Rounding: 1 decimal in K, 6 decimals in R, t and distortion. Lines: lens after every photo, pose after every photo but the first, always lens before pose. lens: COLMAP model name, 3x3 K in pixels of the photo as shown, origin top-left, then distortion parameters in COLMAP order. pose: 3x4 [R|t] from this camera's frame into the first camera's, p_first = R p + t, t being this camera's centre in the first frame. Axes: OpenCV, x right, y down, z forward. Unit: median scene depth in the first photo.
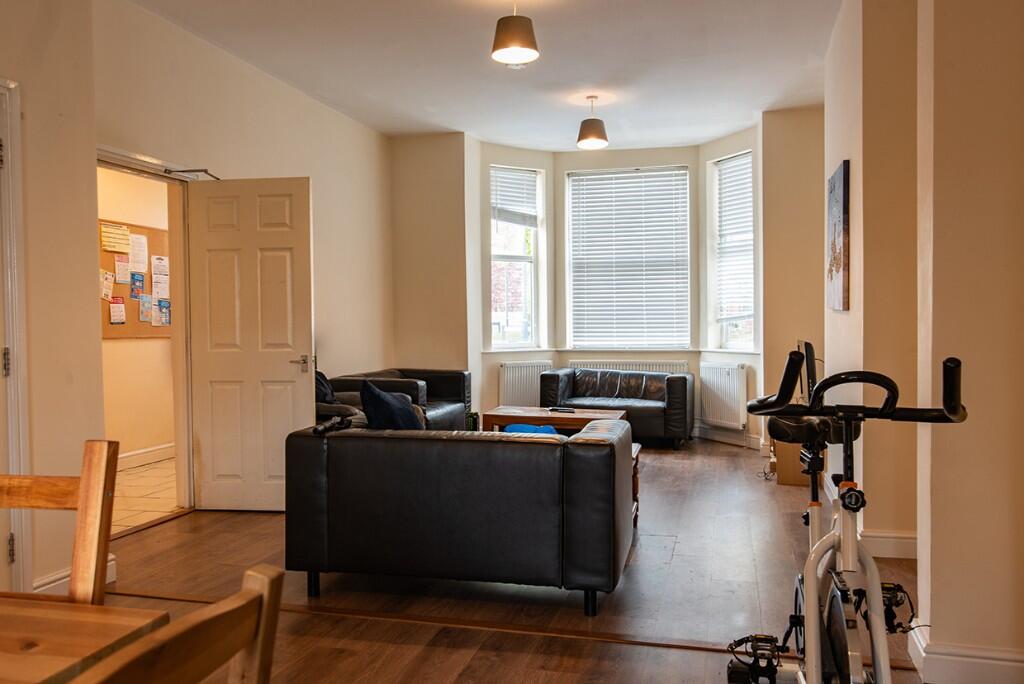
lens RADIAL K [[829.8, 0, 512.0], [0, 829.8, 342.0], [0, 0, 1]] dist [-0.002740, 0.004013]
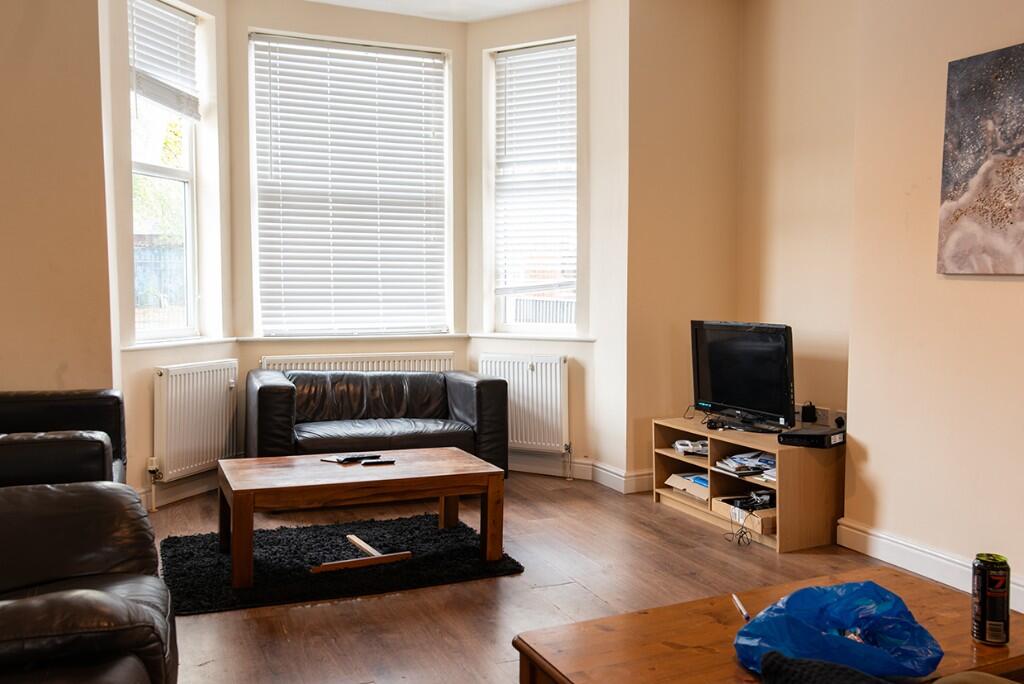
lens RADIAL K [[851.1, 0, 512.0], [0, 851.1, 342.0], [0, 0, 1]] dist [-0.004565, 0.004870]
pose [[0.789517, -0.026342, 0.613163, -0.166466], [0.006694, 0.999389, 0.034315, -0.008252], [-0.613692, -0.022988, 0.789211, 0.444784]]
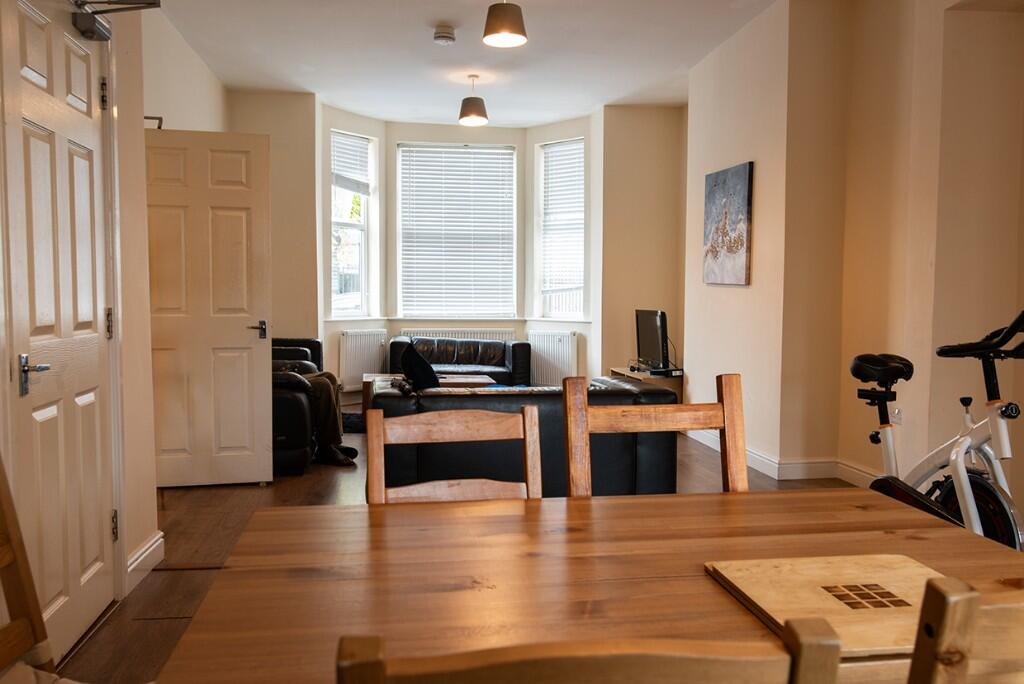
lens RADIAL K [[851.1, 0, 512.0], [0, 851.1, 342.0], [0, 0, 1]] dist [-0.004565, 0.004870]
pose [[0.921849, -0.007321, 0.387480, -0.221378], [-0.005234, 0.999495, 0.031337, 0.004941], [-0.387514, -0.030916, 0.921345, -0.014342]]
